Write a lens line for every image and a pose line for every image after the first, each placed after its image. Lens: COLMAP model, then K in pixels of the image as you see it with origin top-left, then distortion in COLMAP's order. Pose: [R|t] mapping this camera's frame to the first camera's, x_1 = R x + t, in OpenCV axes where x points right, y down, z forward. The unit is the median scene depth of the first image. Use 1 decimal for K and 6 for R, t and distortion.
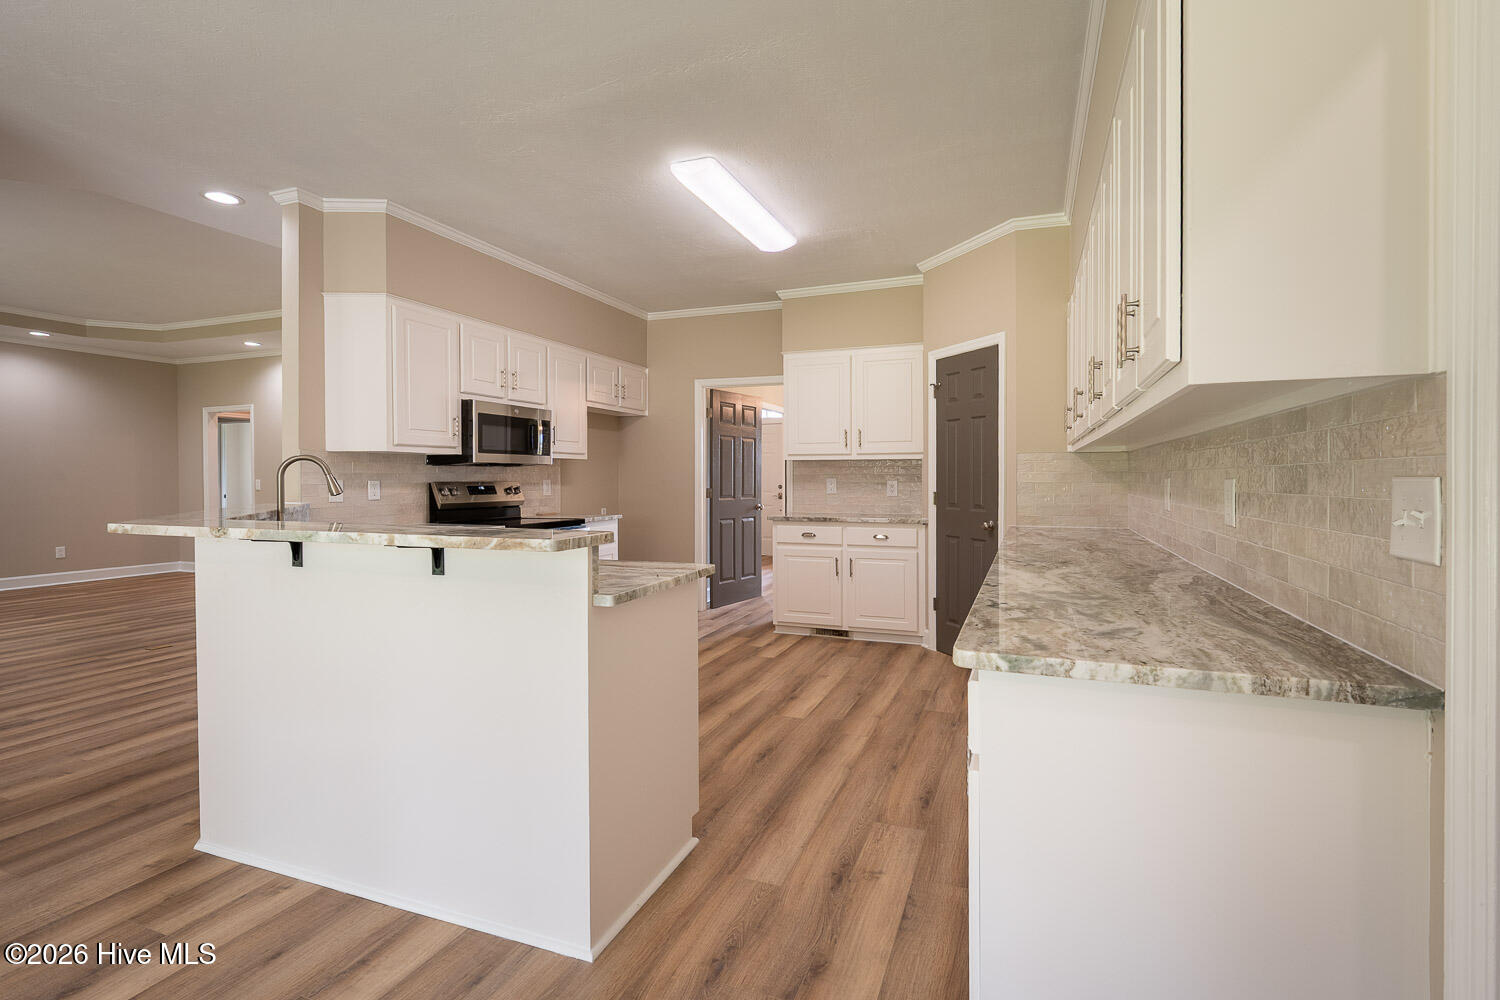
lens RADIAL K [[660.8, 0, 751.0], [0, 660.8, 488.7], [0, 0, 1]] dist [0.003606, 0.000257]
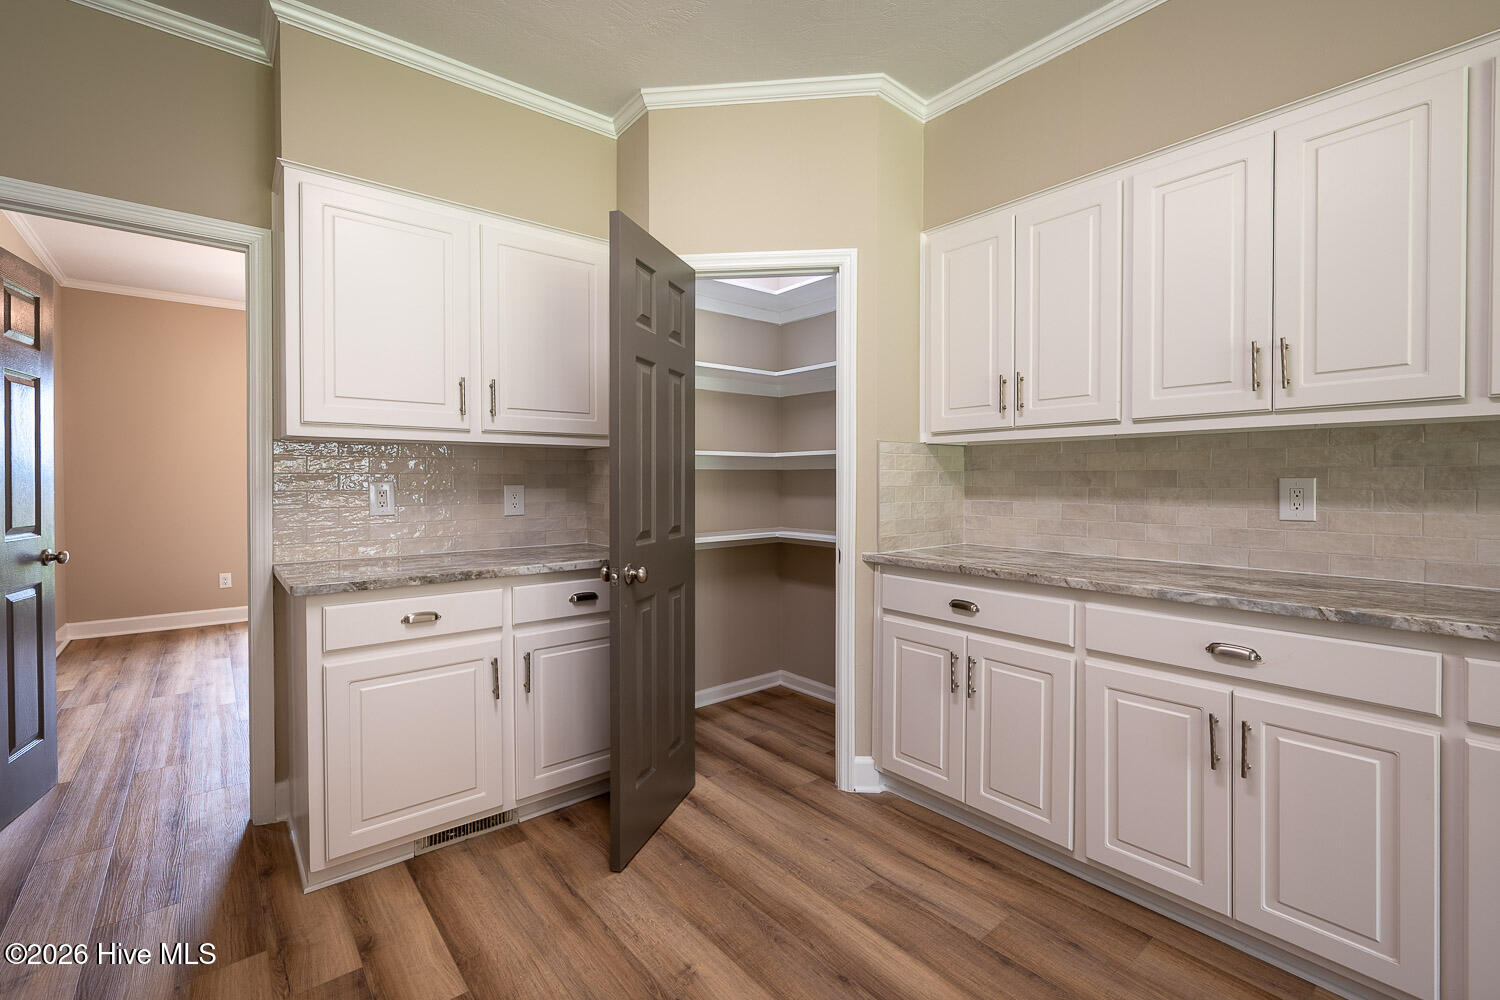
lens RADIAL K [[660.8, 0, 753.1], [0, 660.8, 486.5], [0, 0, 1]] dist [0.003606, 0.000257]
pose [[0.476216, -0.012351, 0.879242, -0.224797], [0.015874, 0.999859, 0.005448, -0.014667], [-0.879185, 0.011363, 0.476345, 0.782101]]
